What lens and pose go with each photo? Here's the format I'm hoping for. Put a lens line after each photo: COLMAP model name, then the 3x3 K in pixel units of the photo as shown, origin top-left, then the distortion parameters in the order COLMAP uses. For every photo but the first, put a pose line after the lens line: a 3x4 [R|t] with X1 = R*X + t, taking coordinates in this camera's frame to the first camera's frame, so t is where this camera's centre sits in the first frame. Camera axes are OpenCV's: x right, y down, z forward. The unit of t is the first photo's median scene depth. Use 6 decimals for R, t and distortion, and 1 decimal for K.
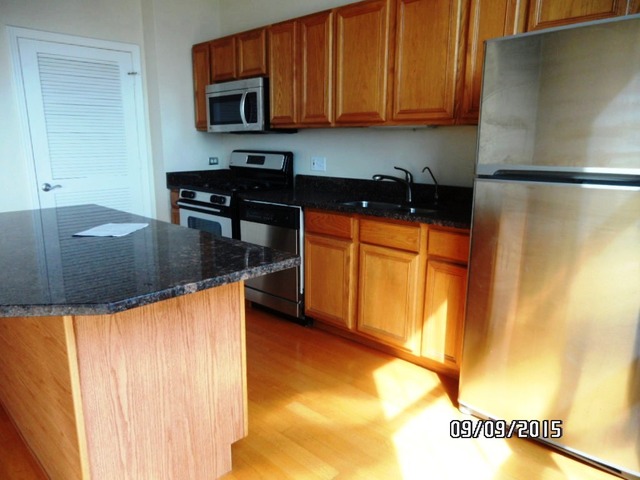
lens RADIAL K [[472.1, 0, 320.0], [0, 472.1, 240.0], [0, 0, 1]] dist [0.001758, 0.009497]
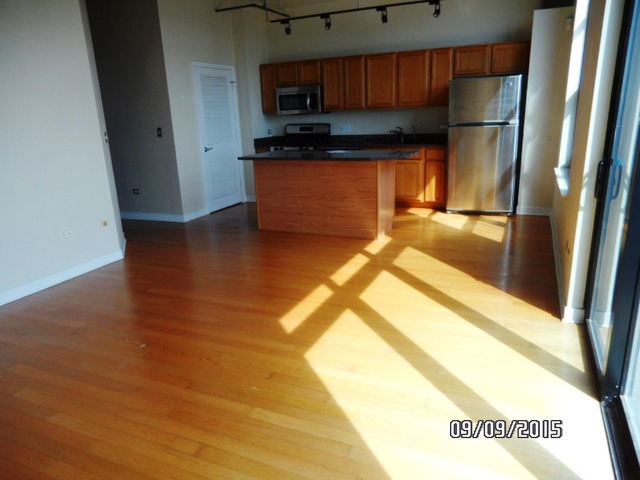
lens RADIAL K [[472.1, 0, 320.0], [0, 472.1, 240.0], [0, 0, 1]] dist [0.001758, 0.009497]
pose [[0.938458, -0.124417, 0.322207, -0.854831], [0.108767, 0.991860, 0.066202, 0.167039], [-0.327821, -0.027082, 0.944351, -0.890499]]
